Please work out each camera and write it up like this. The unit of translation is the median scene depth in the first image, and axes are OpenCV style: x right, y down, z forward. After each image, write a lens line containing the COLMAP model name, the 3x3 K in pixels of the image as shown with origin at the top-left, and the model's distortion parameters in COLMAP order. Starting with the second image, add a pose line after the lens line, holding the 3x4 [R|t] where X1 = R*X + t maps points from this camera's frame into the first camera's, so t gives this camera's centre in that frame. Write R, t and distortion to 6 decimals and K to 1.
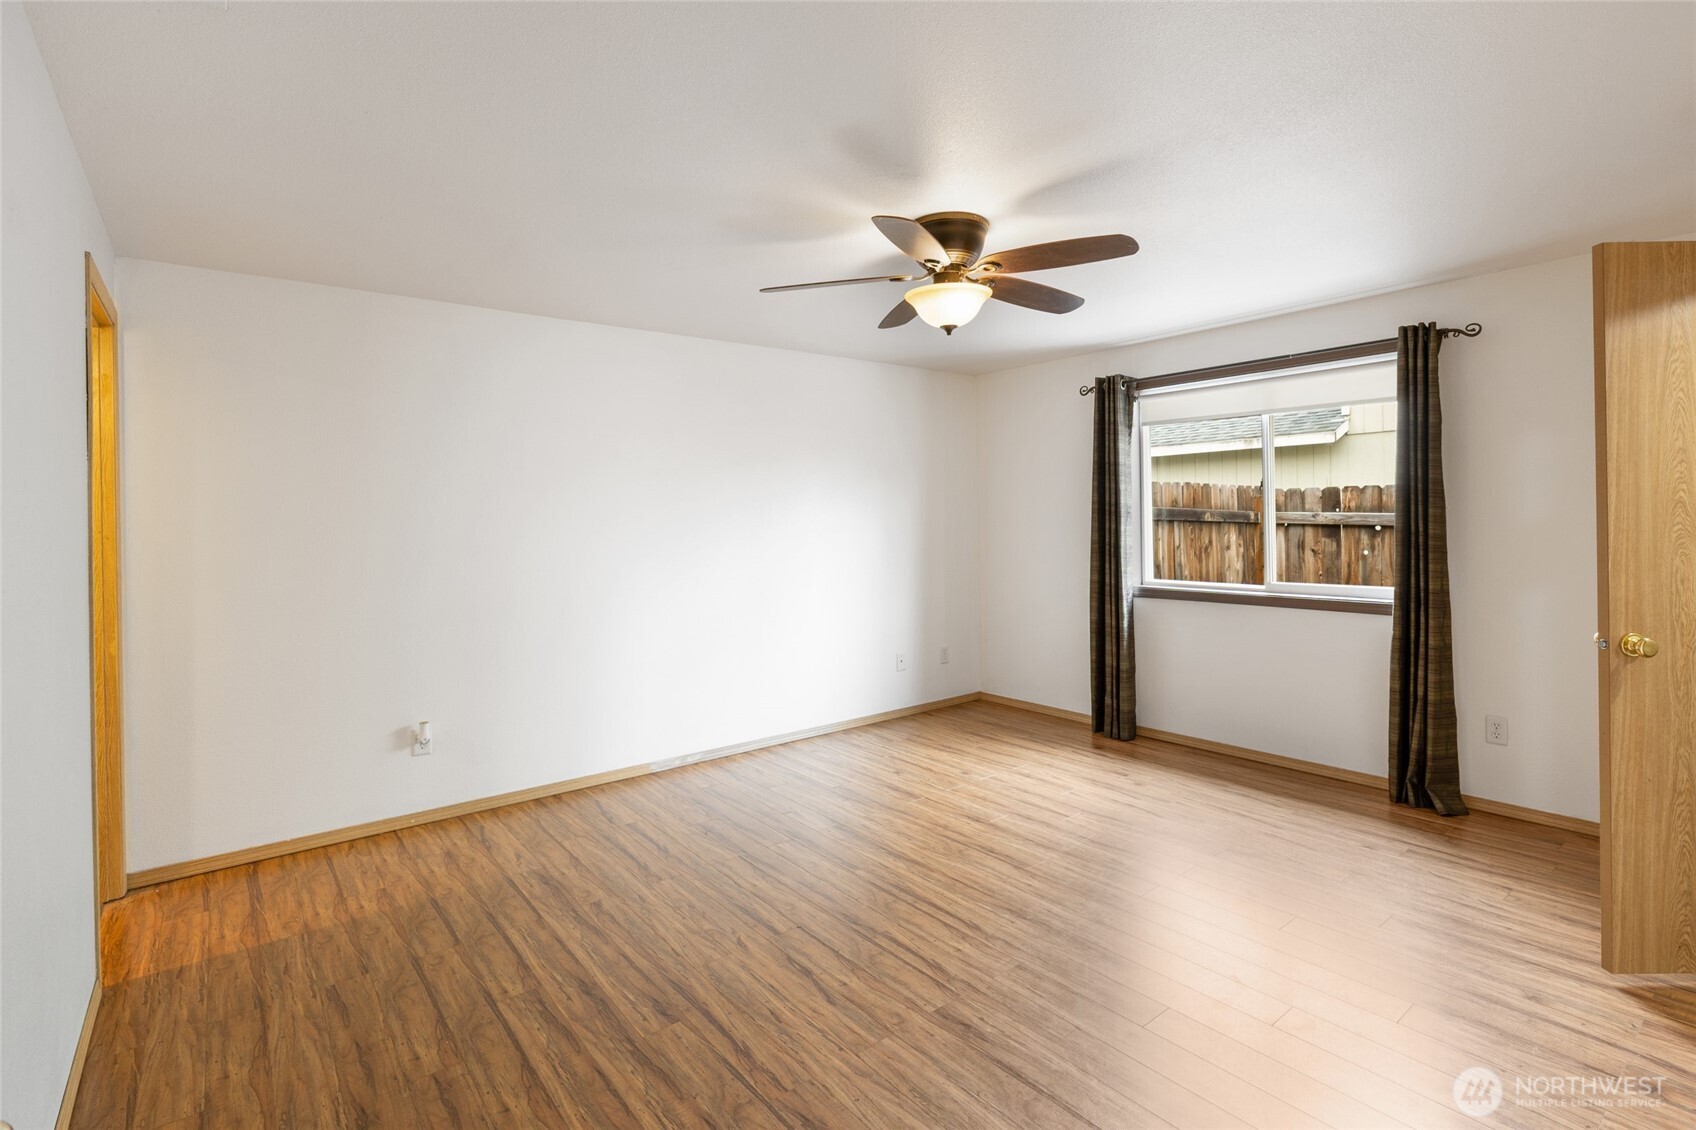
lens RADIAL K [[795.3, 0, 851.8], [0, 795.3, 521.1], [0, 0, 1]] dist [-0.003898, -0.000716]
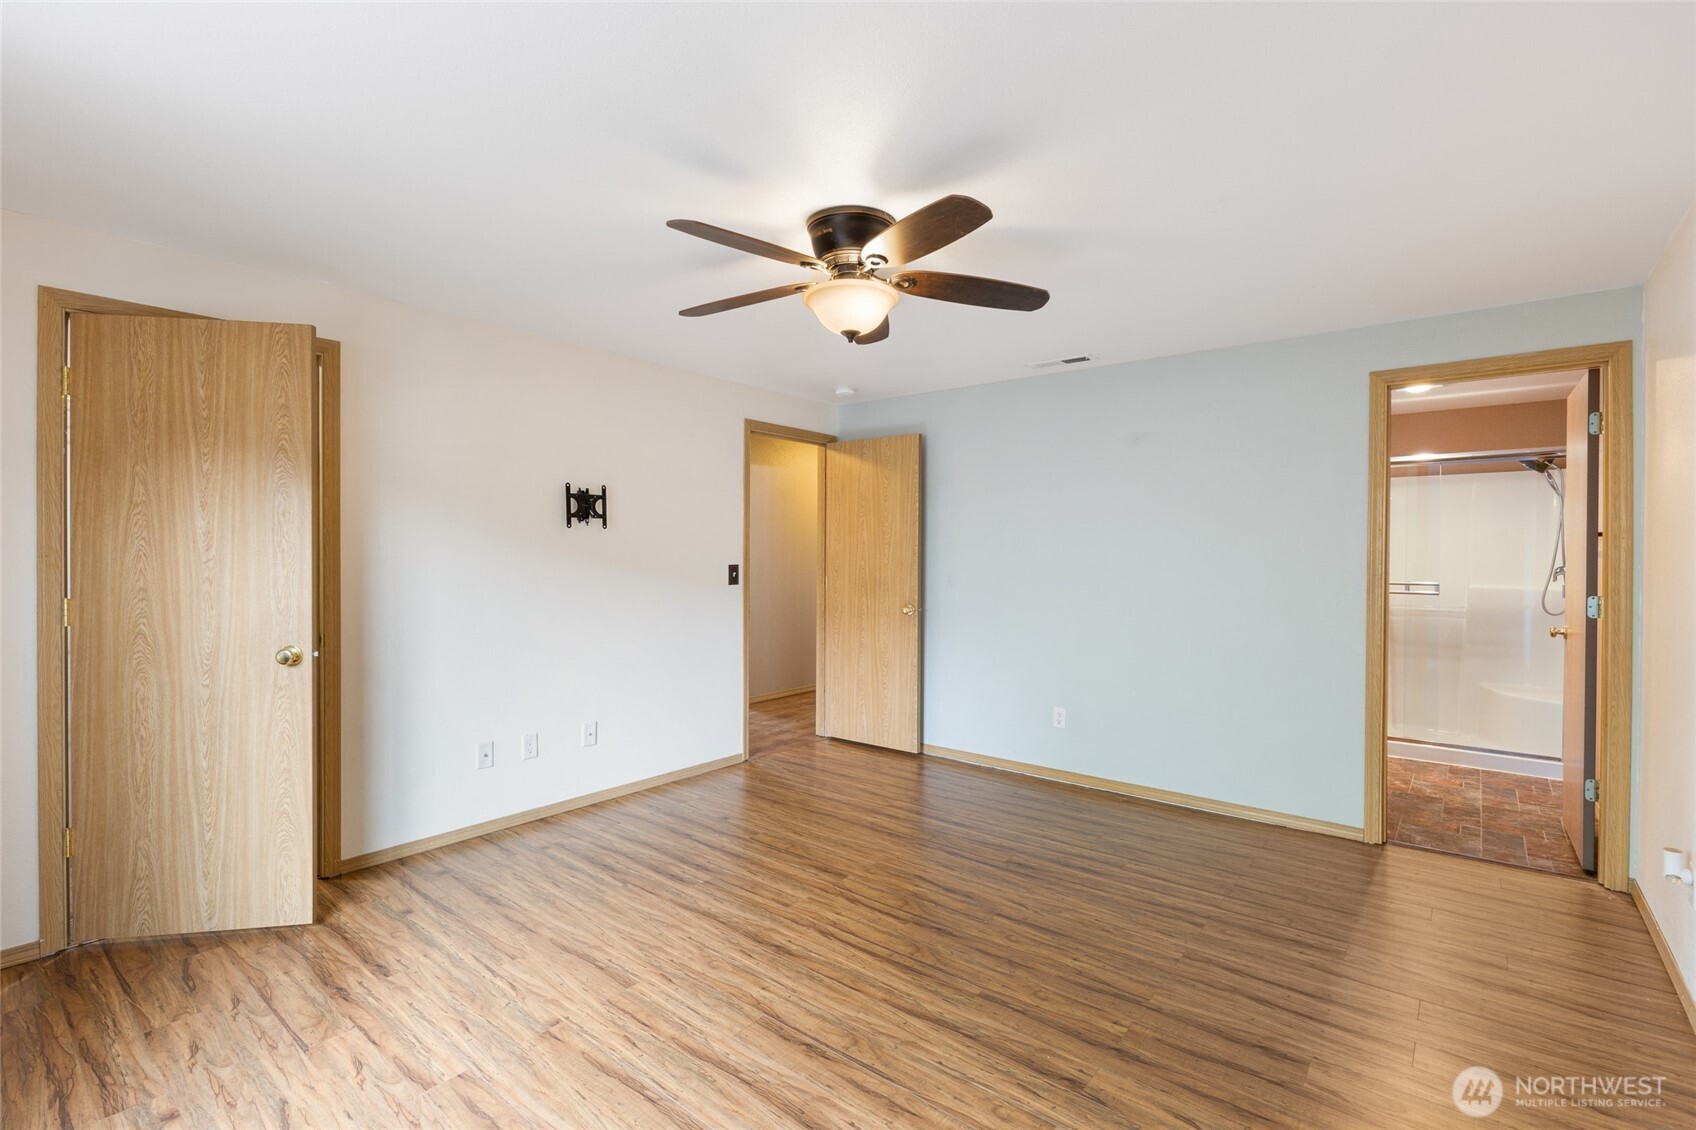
lens RADIAL K [[771.2, 0, 848.9], [0, 771.2, 558.7], [0, 0, 1]] dist [-0.000959, -0.000565]
pose [[-0.975372, 0.015600, -0.220015, 0.321167], [0.012797, 0.999818, 0.014162, 0.000208], [0.220196, 0.010997, -0.975394, 1.877077]]
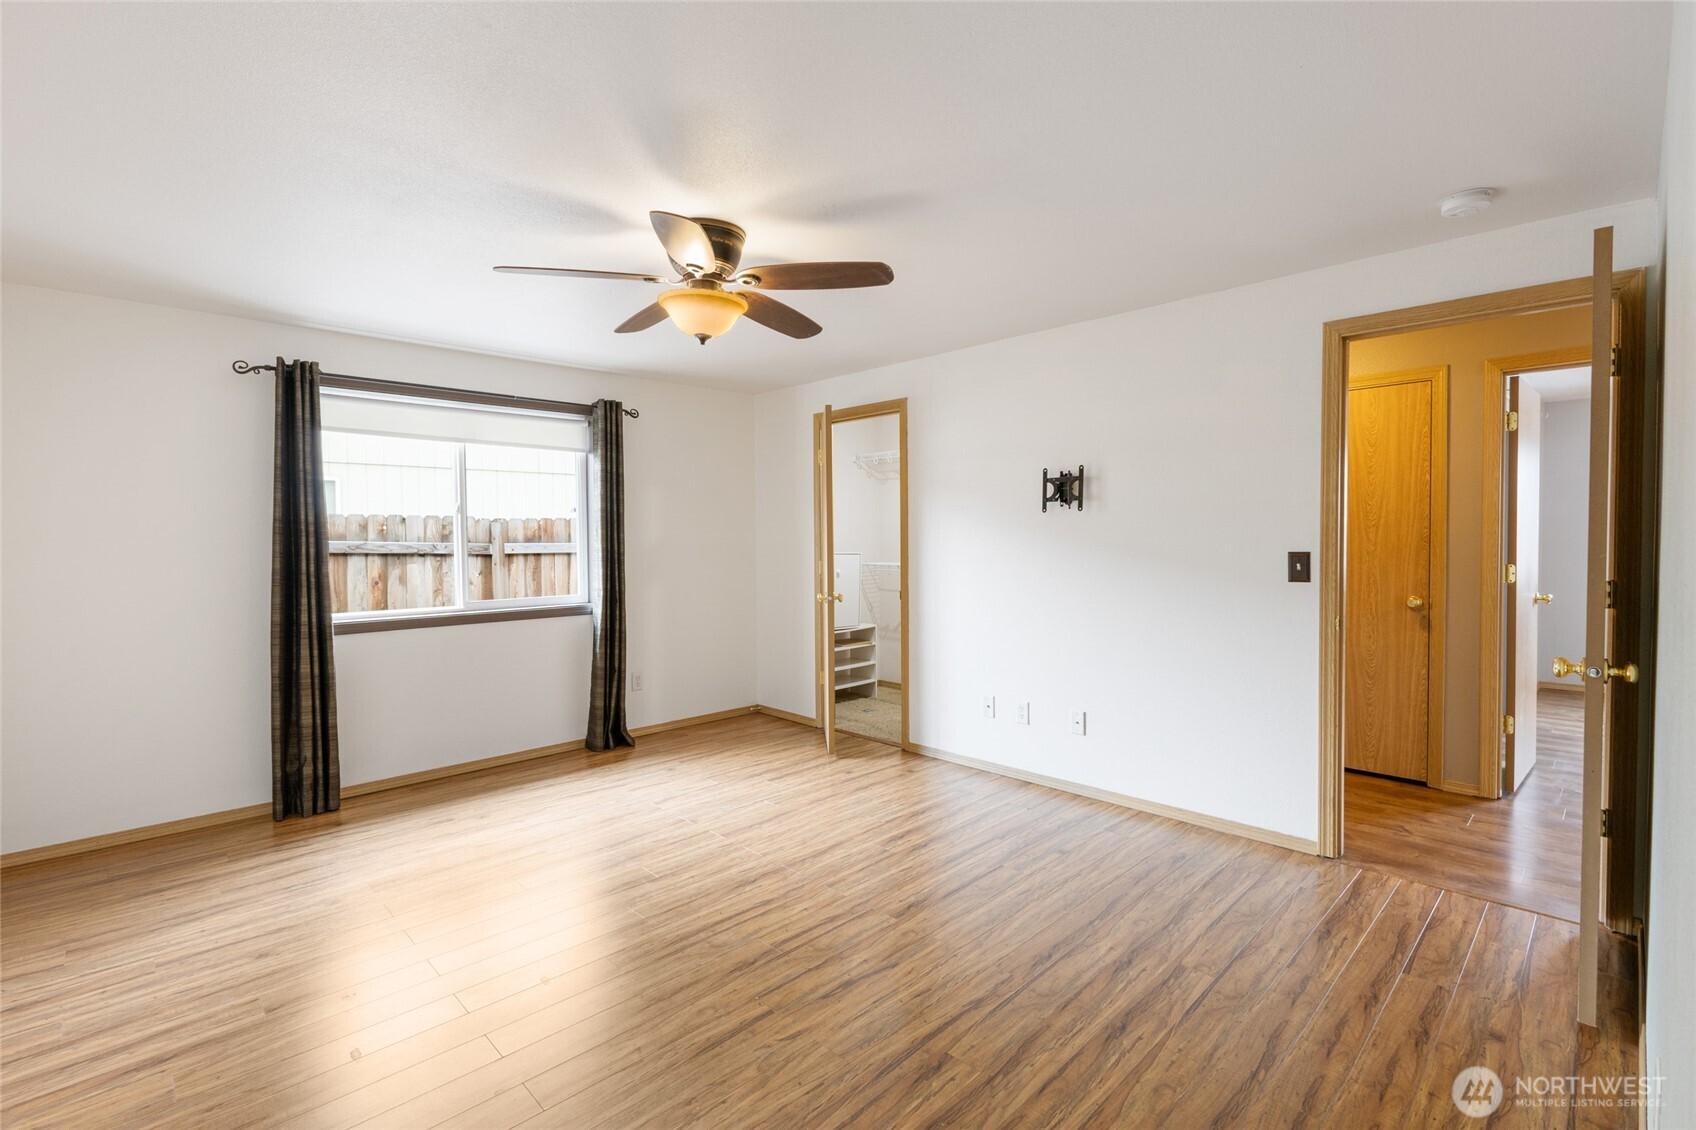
lens RADIAL K [[771.2, 0, 848.9], [0, 771.2, 558.7], [0, 0, 1]] dist [-0.000959, -0.000565]
pose [[-0.106561, -0.010380, 0.994252, -0.861427], [0.013398, 0.999840, 0.011874, 0.021774], [-0.994216, 0.014587, -0.106405, 0.933630]]
